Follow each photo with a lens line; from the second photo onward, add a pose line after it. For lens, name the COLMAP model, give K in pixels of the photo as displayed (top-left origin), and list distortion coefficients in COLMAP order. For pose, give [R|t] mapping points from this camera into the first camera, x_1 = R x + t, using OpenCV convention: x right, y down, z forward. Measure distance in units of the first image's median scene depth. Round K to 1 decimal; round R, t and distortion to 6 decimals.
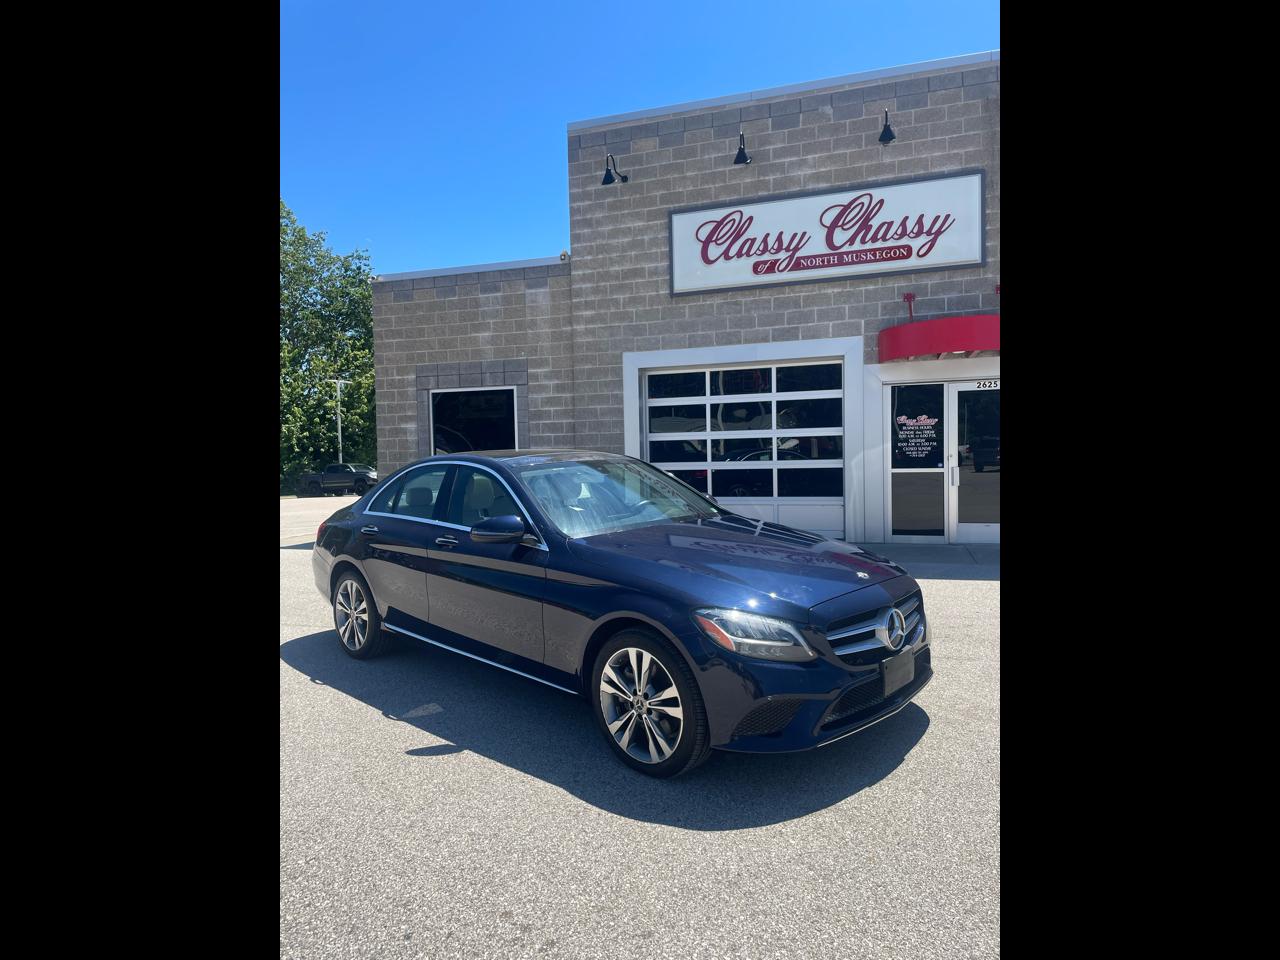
lens RADIAL K [[713.8, 0, 644.7], [0, 713.8, 475.0], [0, 0, 1]] dist [0.042419, -0.031774]
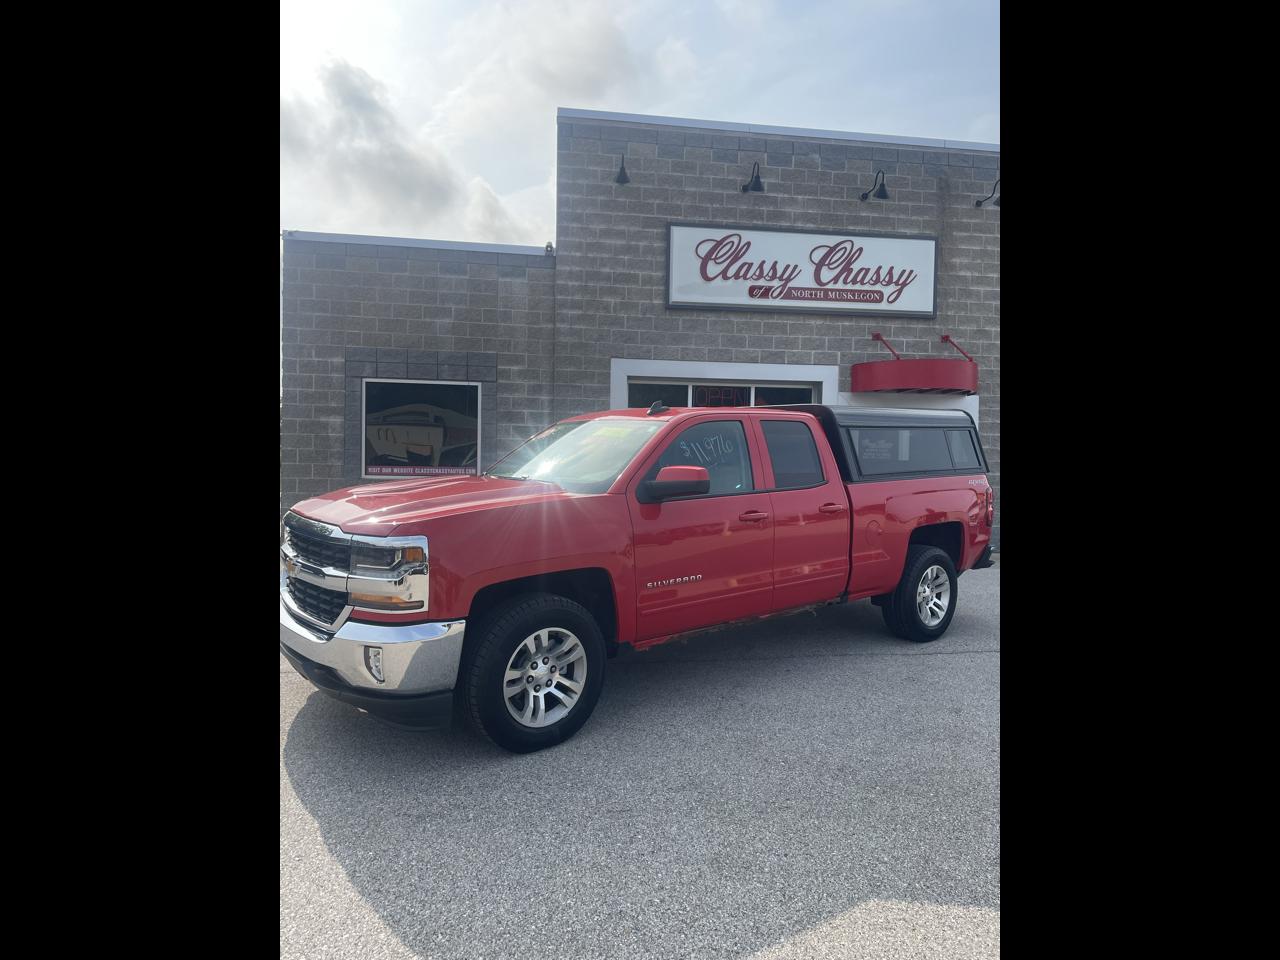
lens RADIAL K [[713.8, 0, 640.9], [0, 713.8, 481.2], [0, 0, 1]] dist [0.042419, -0.031774]
pose [[0.903686, 0.026005, 0.427406, -0.434314], [-0.022543, 0.999659, -0.013158, 0.007350], [-0.427603, 0.002256, 0.903964, 0.118923]]
